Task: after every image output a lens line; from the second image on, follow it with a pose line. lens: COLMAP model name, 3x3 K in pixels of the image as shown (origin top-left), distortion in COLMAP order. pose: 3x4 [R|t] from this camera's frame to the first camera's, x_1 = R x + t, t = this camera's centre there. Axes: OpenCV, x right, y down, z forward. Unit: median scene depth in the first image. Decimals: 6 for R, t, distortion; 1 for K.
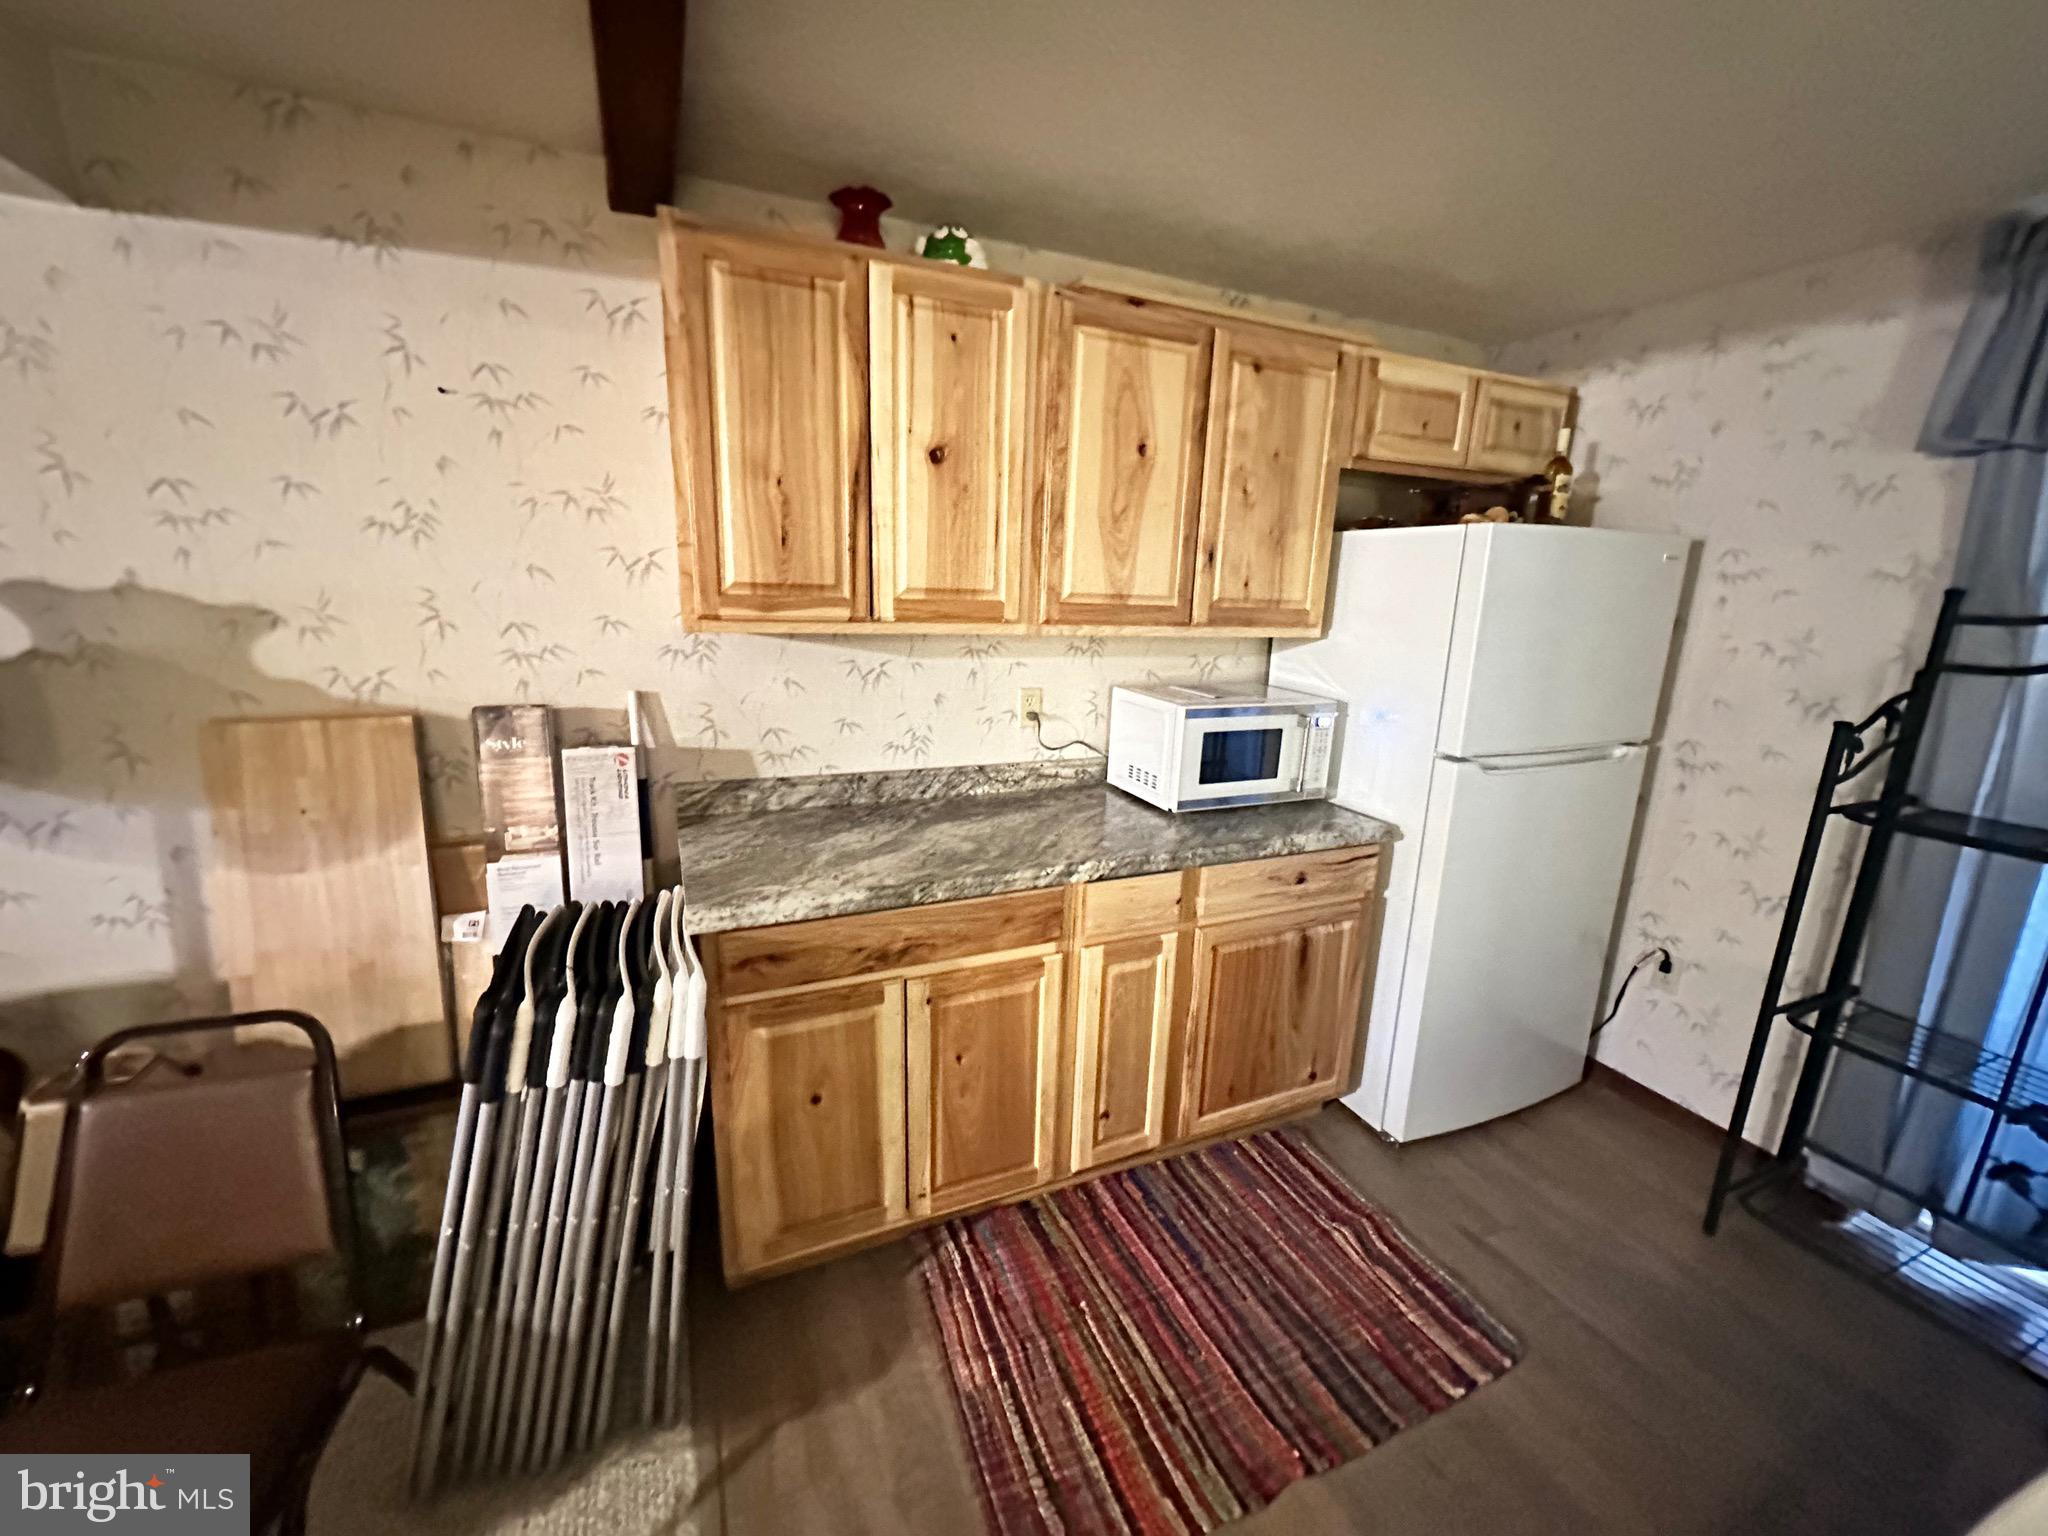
lens RADIAL K [[816.0, 0, 1023.3], [0, 816.0, 768.9], [0, 0, 1]] dist [-0.003508, 0.000594]
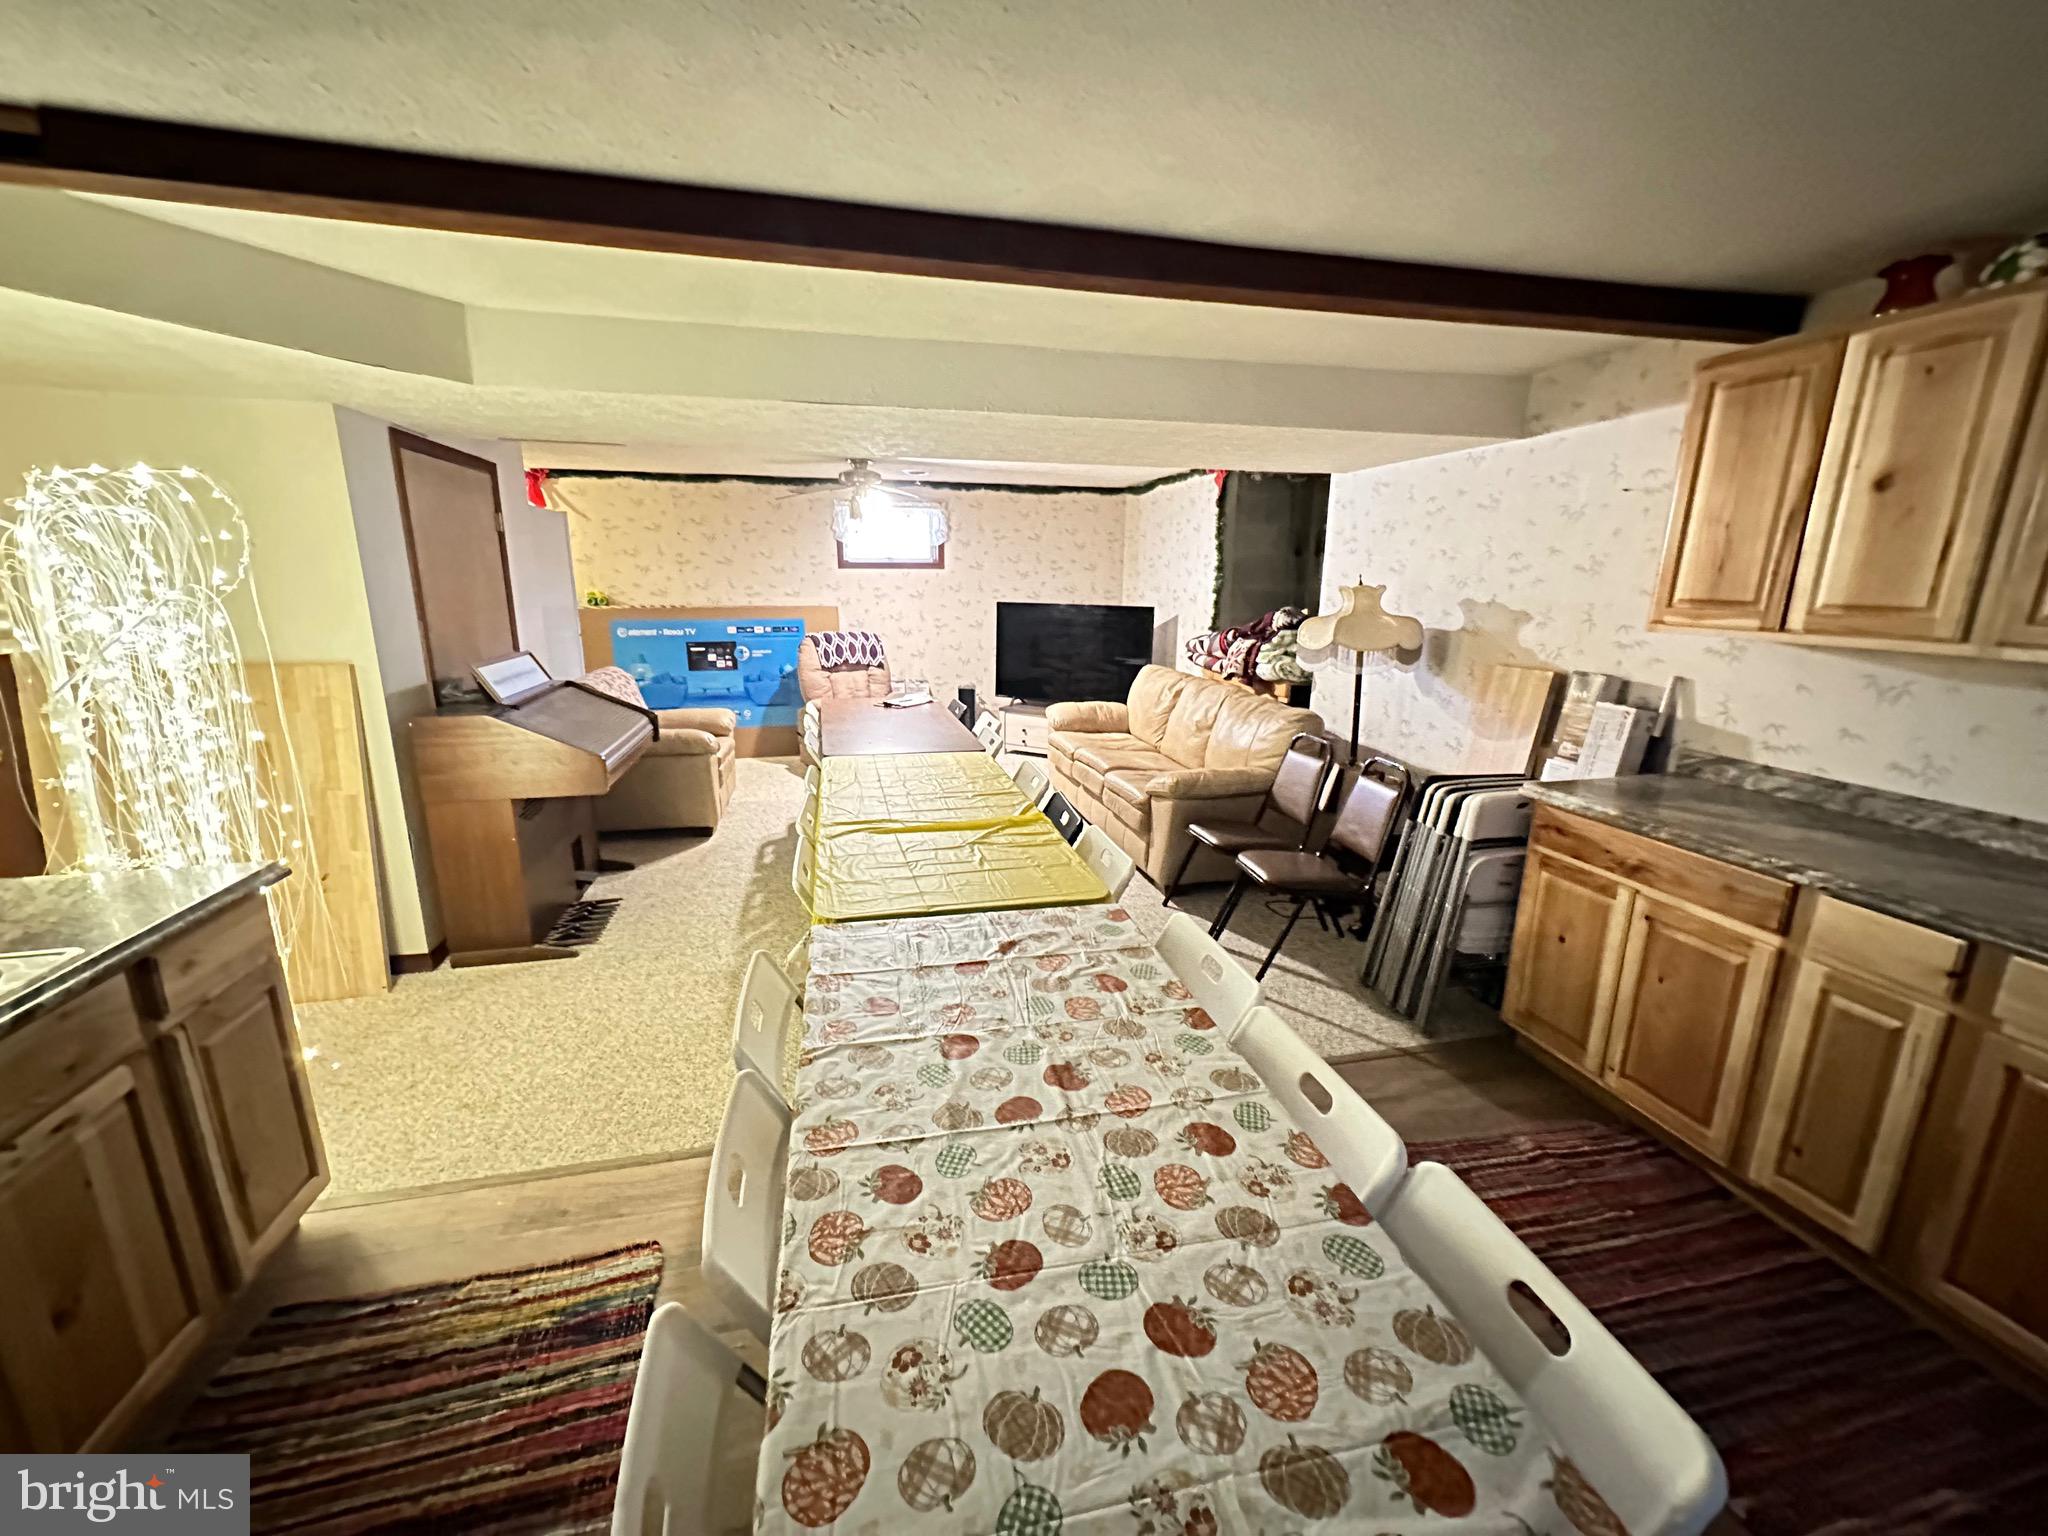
lens RADIAL K [[816.0, 0, 1023.8], [0, 816.0, 769.2], [0, 0, 1]] dist [-0.003508, 0.000594]
pose [[-0.182936, 0.195437, -0.963503, 1.252584], [-0.238089, 0.942061, 0.236293, -0.008199], [0.953859, 0.272626, -0.125805, 0.148786]]
